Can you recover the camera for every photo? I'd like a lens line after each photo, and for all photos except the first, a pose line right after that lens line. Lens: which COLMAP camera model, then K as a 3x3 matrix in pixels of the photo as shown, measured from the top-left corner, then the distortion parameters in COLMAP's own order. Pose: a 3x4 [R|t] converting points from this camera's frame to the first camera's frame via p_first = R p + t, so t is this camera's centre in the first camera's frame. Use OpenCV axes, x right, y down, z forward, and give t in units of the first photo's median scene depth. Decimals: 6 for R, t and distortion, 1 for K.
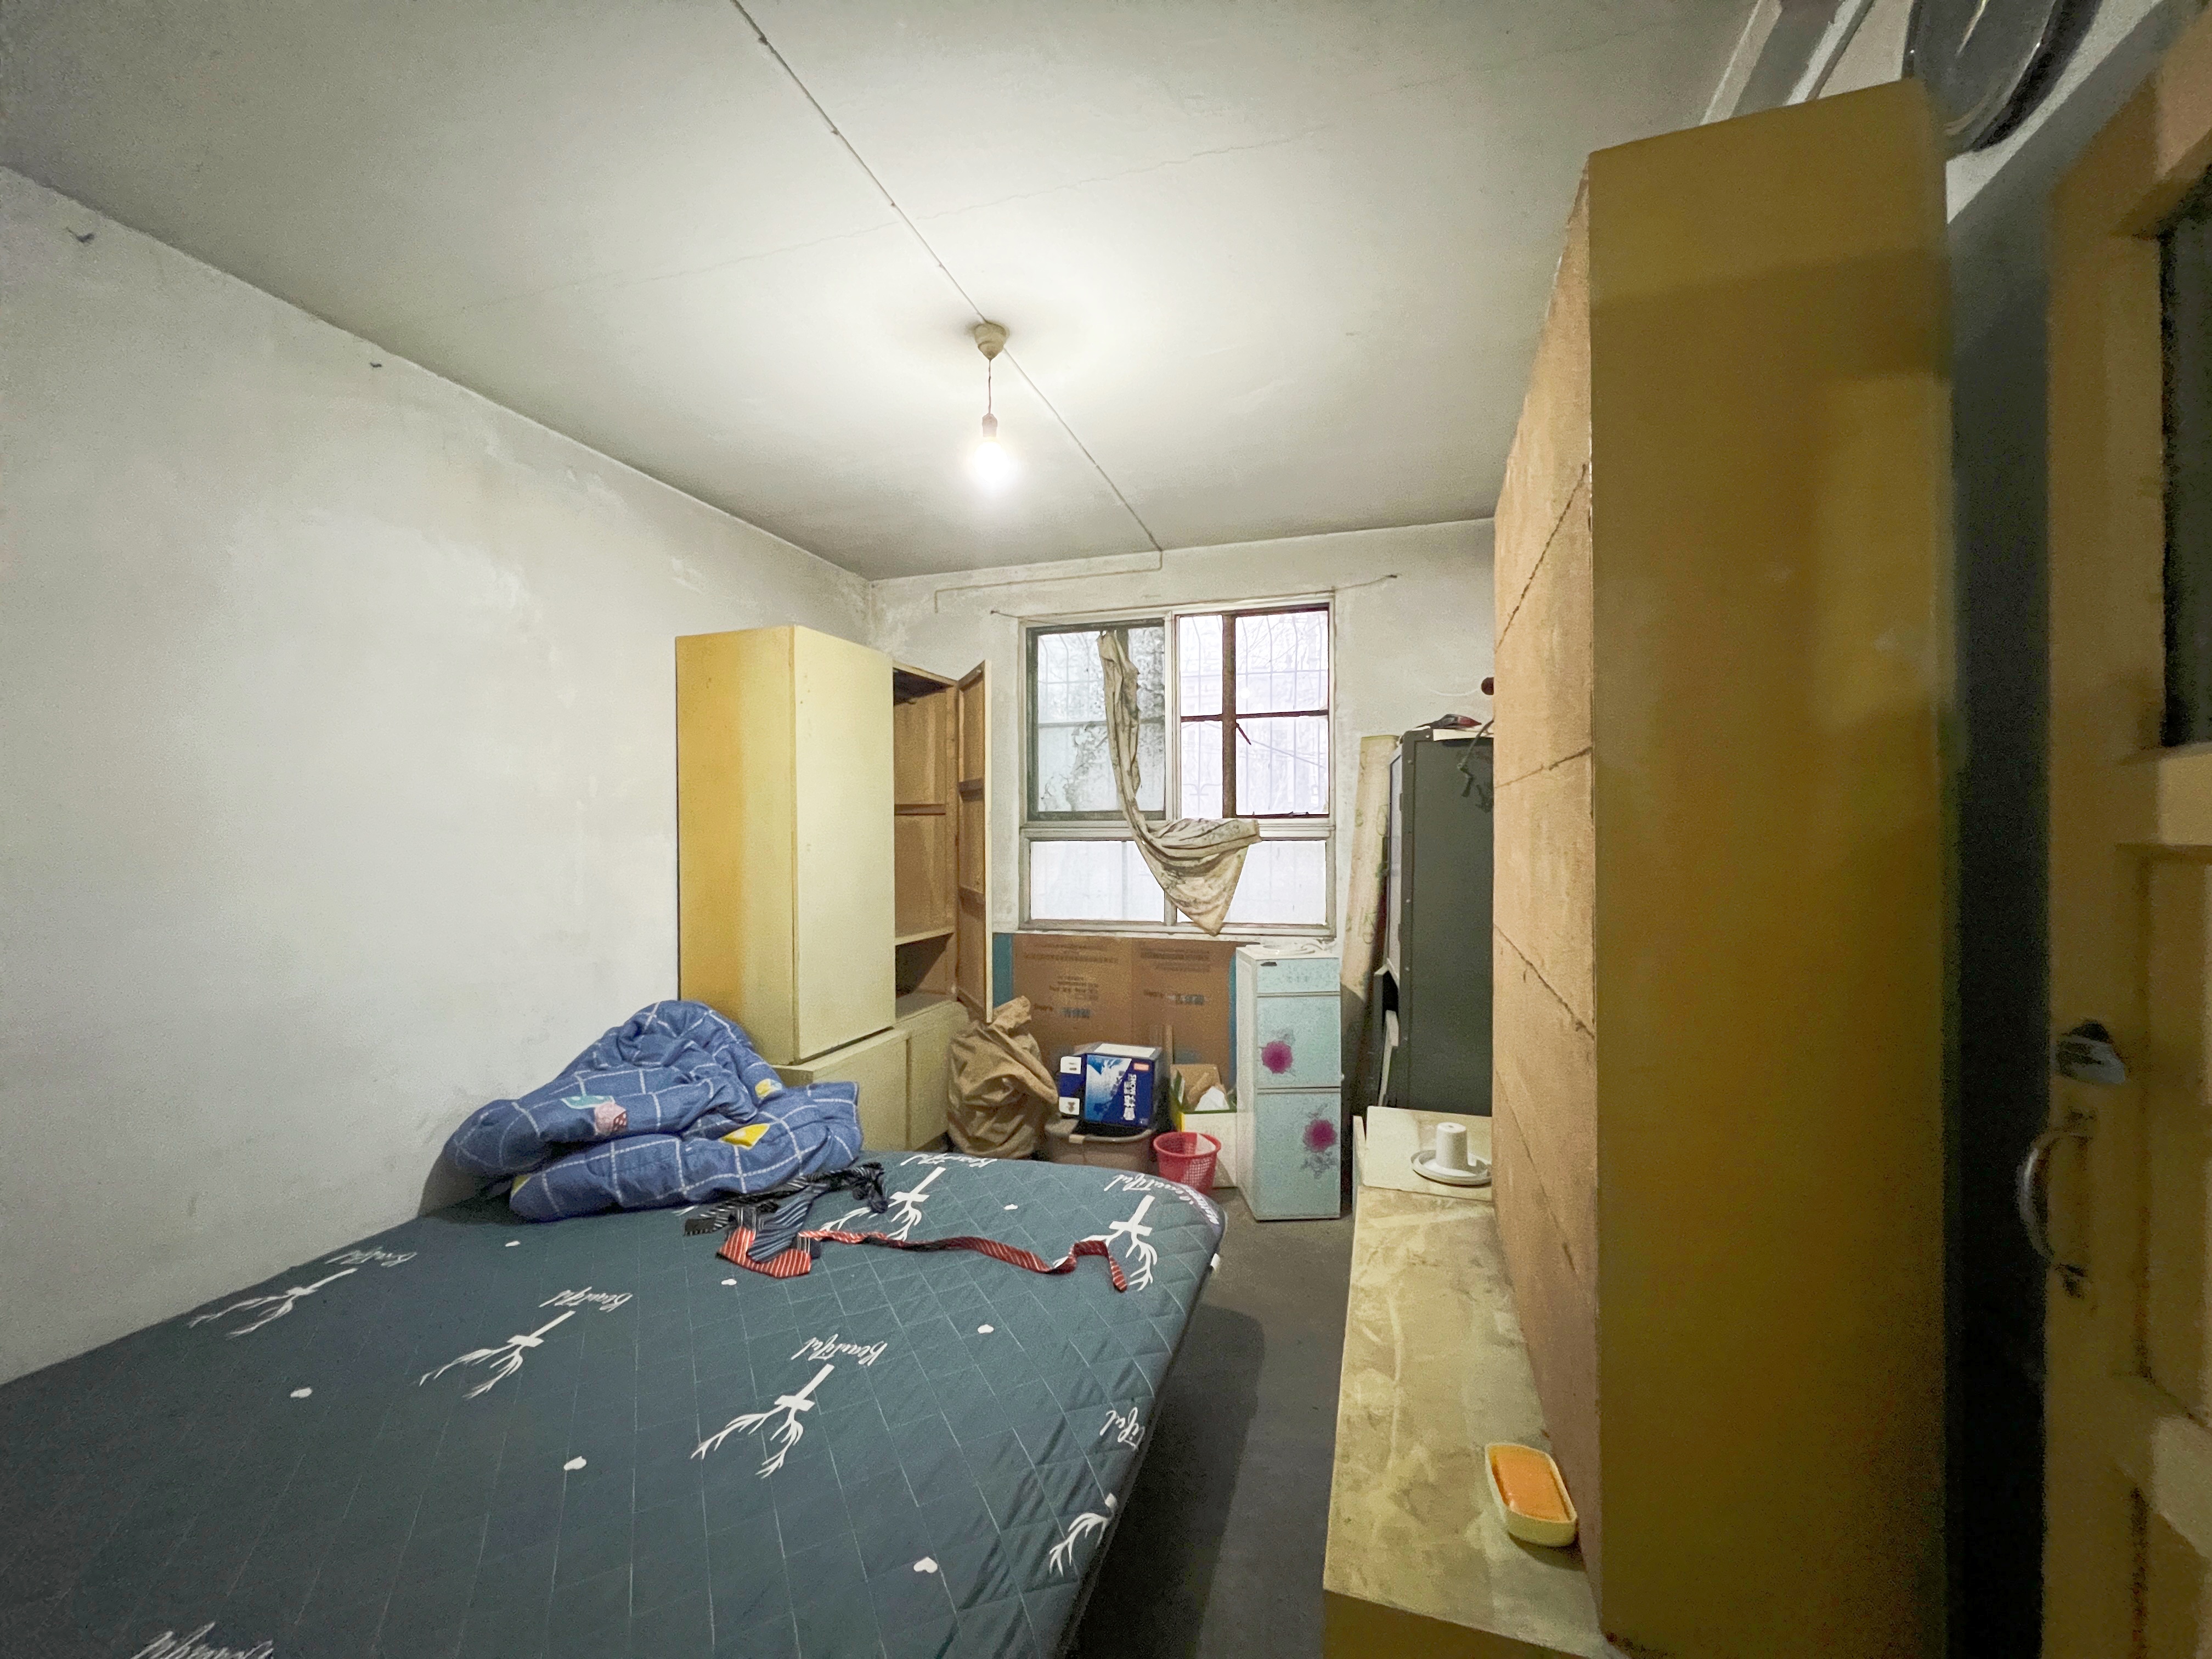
lens RADIAL K [[875.0, 0, 1106.2], [0, 875.0, 825.4], [0, 0, 1]] dist [0.000024, -0.000151]
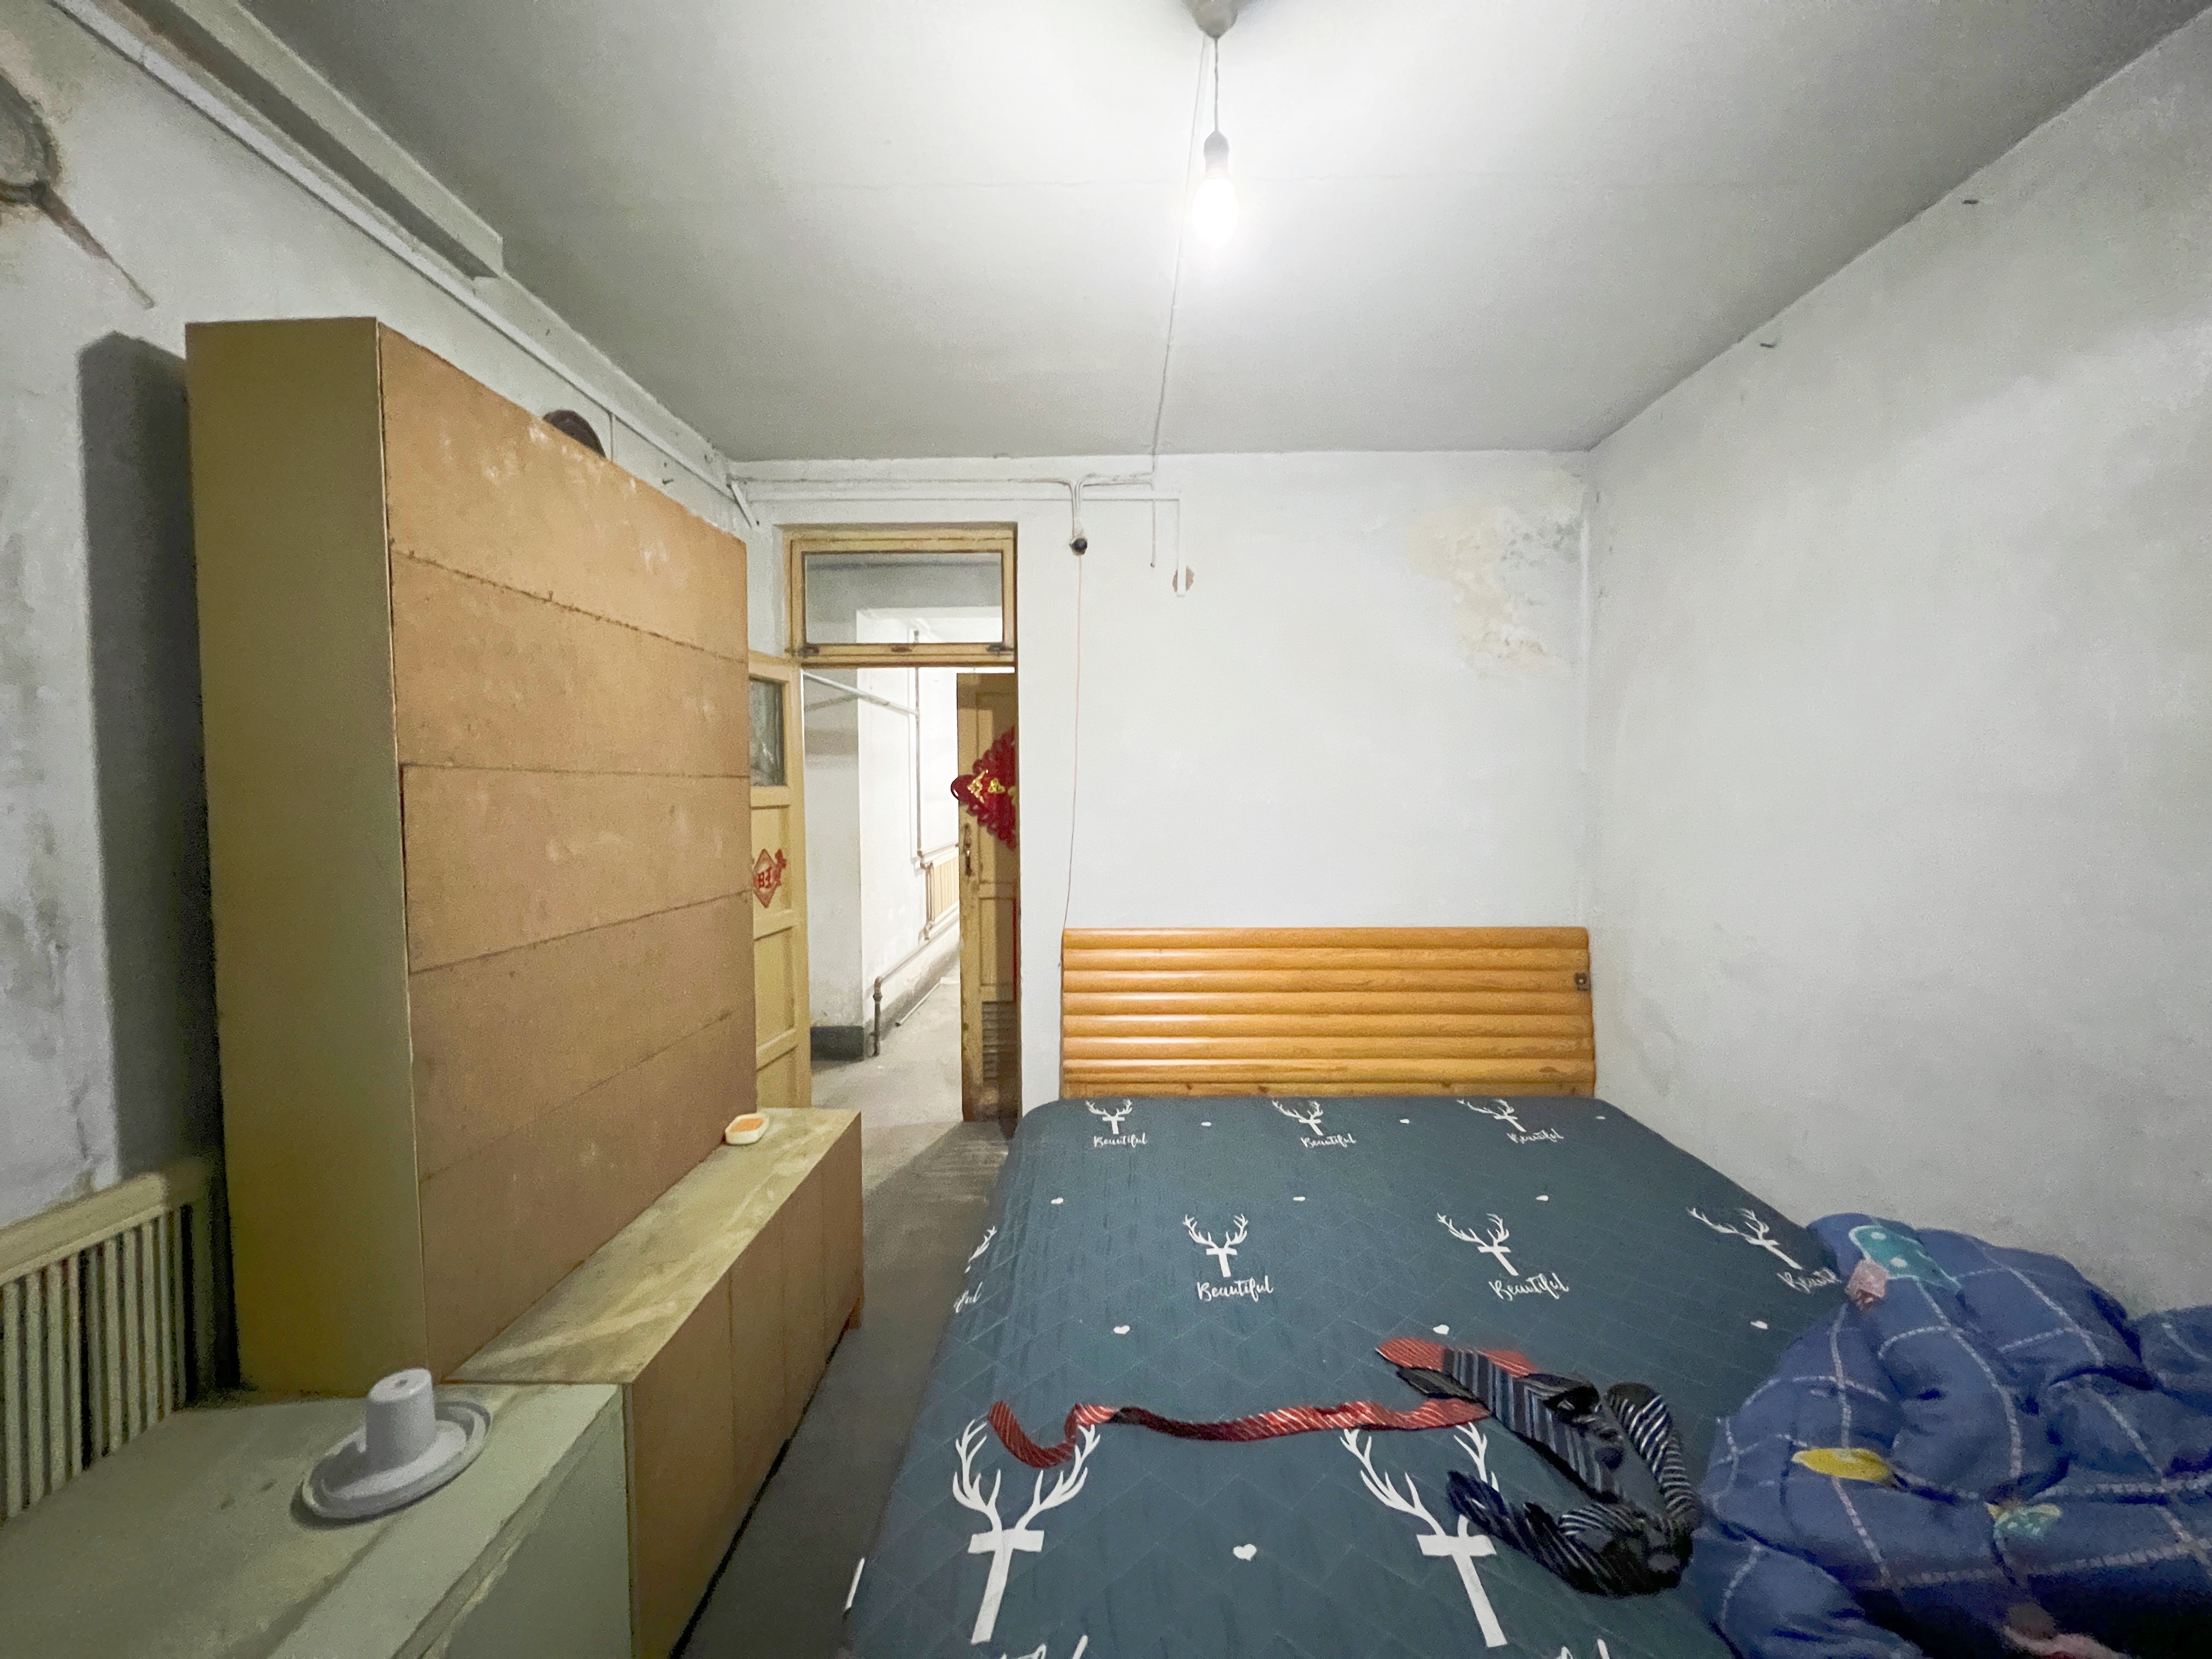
lens RADIAL K [[875.0, 0, 1105.5], [0, 875.0, 817.1], [0, 0, 1]] dist [0.000024, -0.000151]
pose [[-0.957965, 0.014979, -0.286493, 0.135700], [0.006044, 0.999468, 0.032047, -0.020463], [0.286821, 0.028969, -0.957546, 1.741041]]
